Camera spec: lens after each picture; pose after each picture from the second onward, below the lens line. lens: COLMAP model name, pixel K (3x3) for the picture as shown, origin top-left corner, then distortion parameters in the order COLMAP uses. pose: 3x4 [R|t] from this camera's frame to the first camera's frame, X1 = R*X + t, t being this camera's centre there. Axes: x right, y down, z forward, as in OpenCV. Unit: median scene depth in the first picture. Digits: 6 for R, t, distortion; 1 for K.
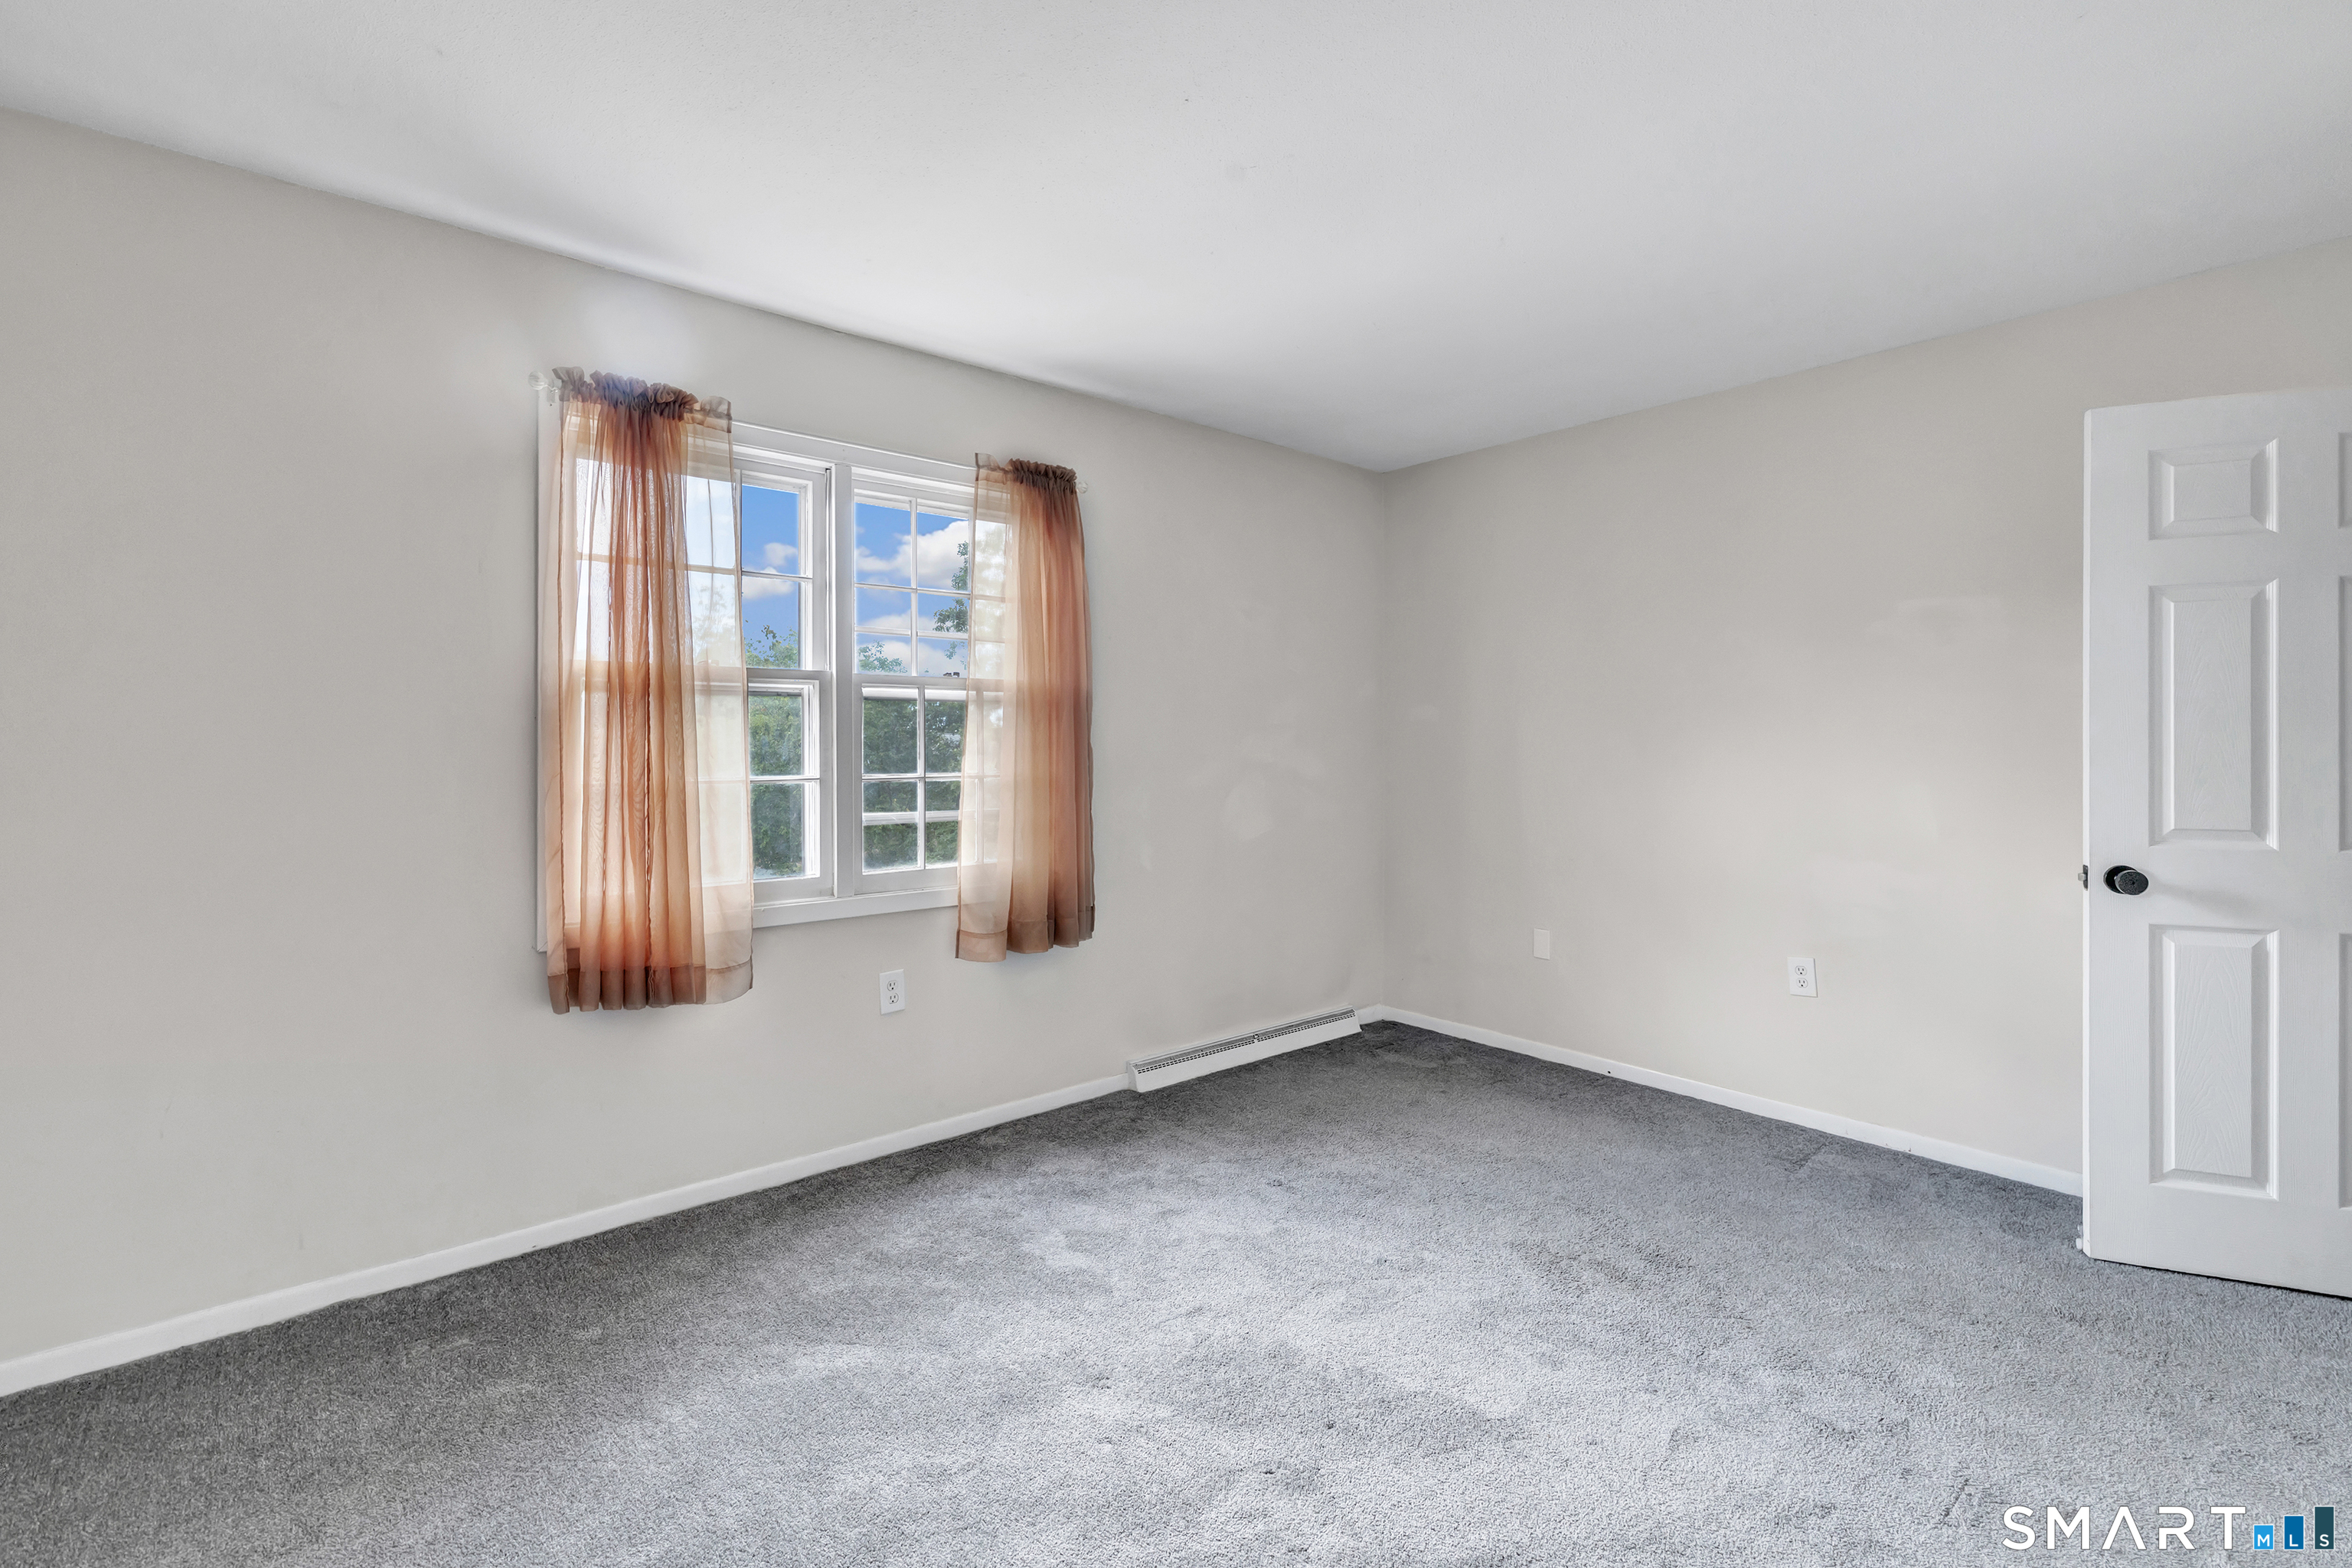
lens RADIAL K [[1034.4, 0, 1176.0], [0, 1034.4, 756.5], [0, 0, 1]] dist [0.000196, 0.000214]
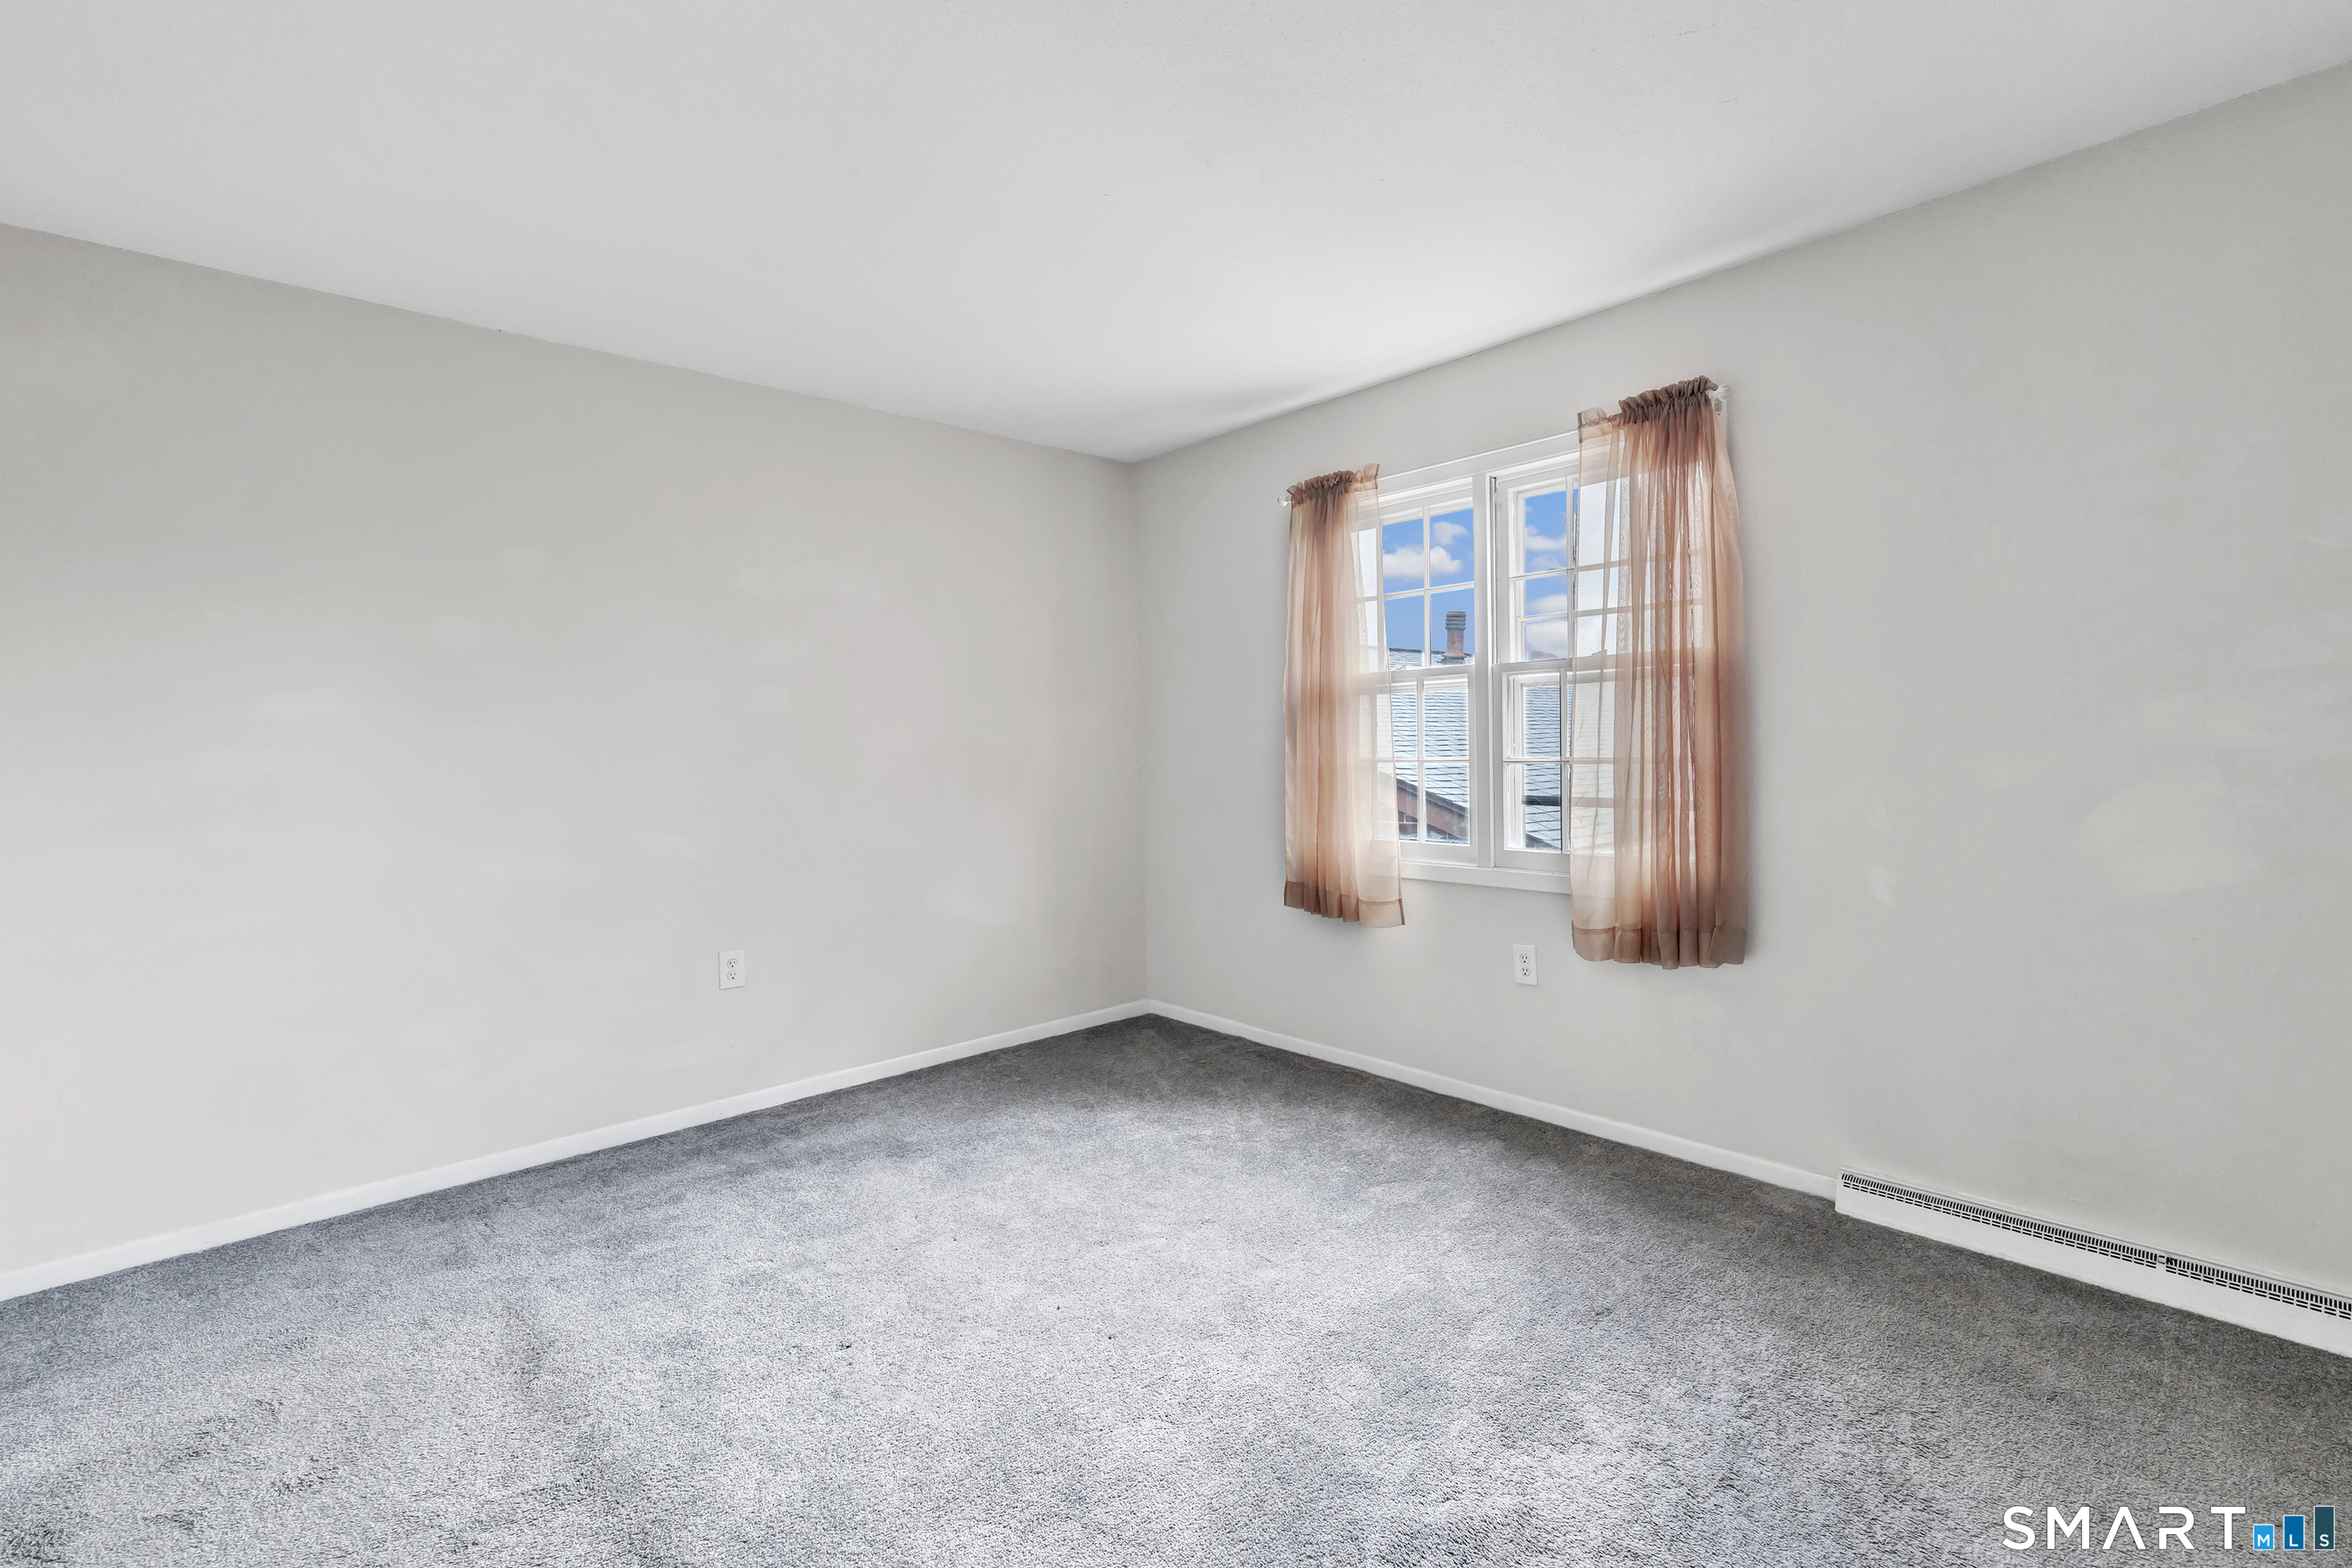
lens RADIAL K [[1082.6, 0, 1191.3], [0, 1082.6, 785.7], [0, 0, 1]] dist [0.000208, 0.000261]
pose [[0.020878, 0.044770, -0.998779, 0.775875], [0.012094, 0.998912, 0.045028, -0.006504], [0.999709, -0.013019, 0.020314, 0.618446]]
